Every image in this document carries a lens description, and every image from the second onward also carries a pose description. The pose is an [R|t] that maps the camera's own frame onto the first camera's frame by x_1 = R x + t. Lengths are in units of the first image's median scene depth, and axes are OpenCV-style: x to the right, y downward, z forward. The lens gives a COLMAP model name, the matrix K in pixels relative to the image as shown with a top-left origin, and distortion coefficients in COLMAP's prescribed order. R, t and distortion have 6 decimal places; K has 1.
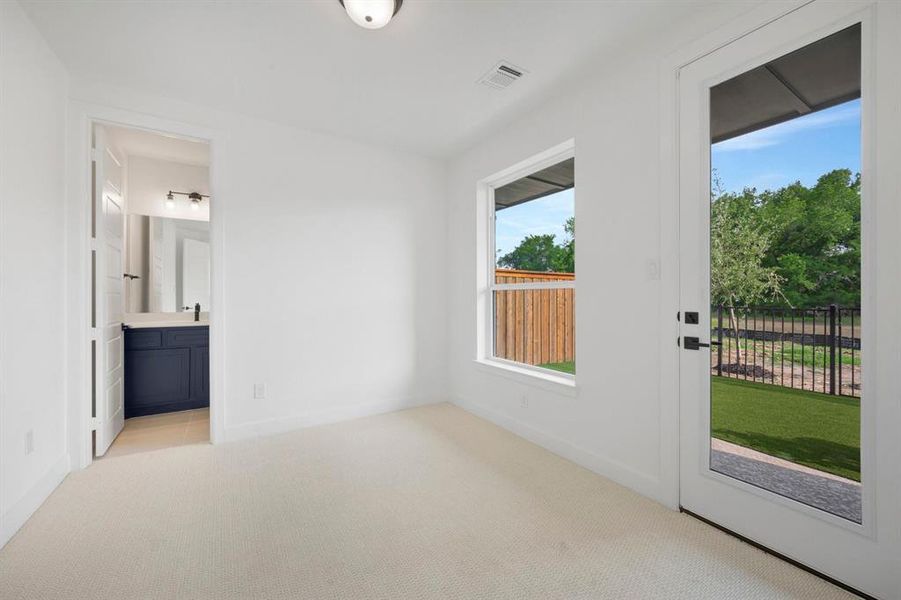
lens RADIAL K [[358.1, 0, 450.4], [0, 358.1, 299.6], [0, 0, 1]] dist [-0.003626, -0.000158]
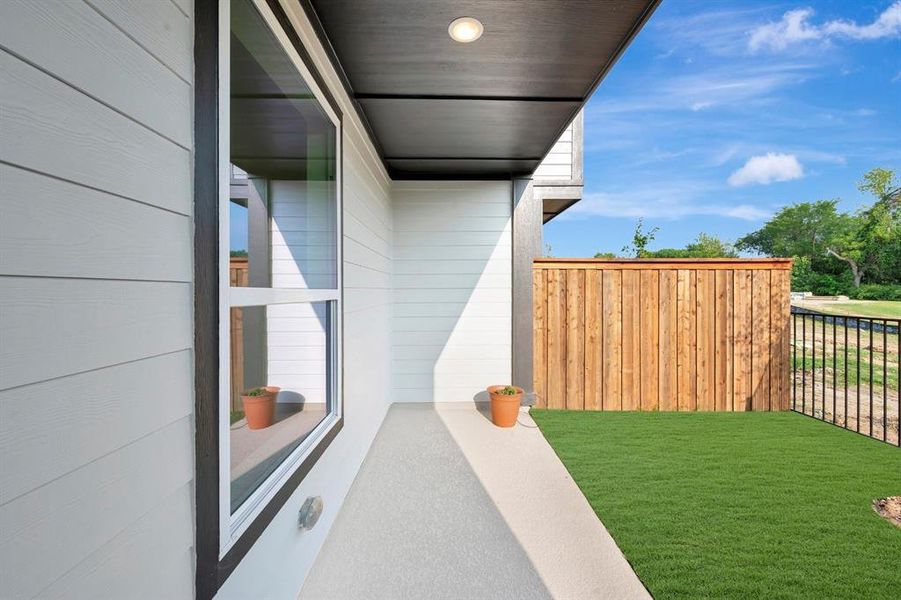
lens RADIAL K [[358.1, 0, 447.9], [0, 358.1, 296.2], [0, 0, 1]] dist [-0.003626, -0.000158]
pose [[0.846109, 0.004543, -0.532991, 0.302522], [0.000375, 0.999958, 0.009118, -0.019732], [0.533010, -0.007914, 0.846072, 0.311514]]
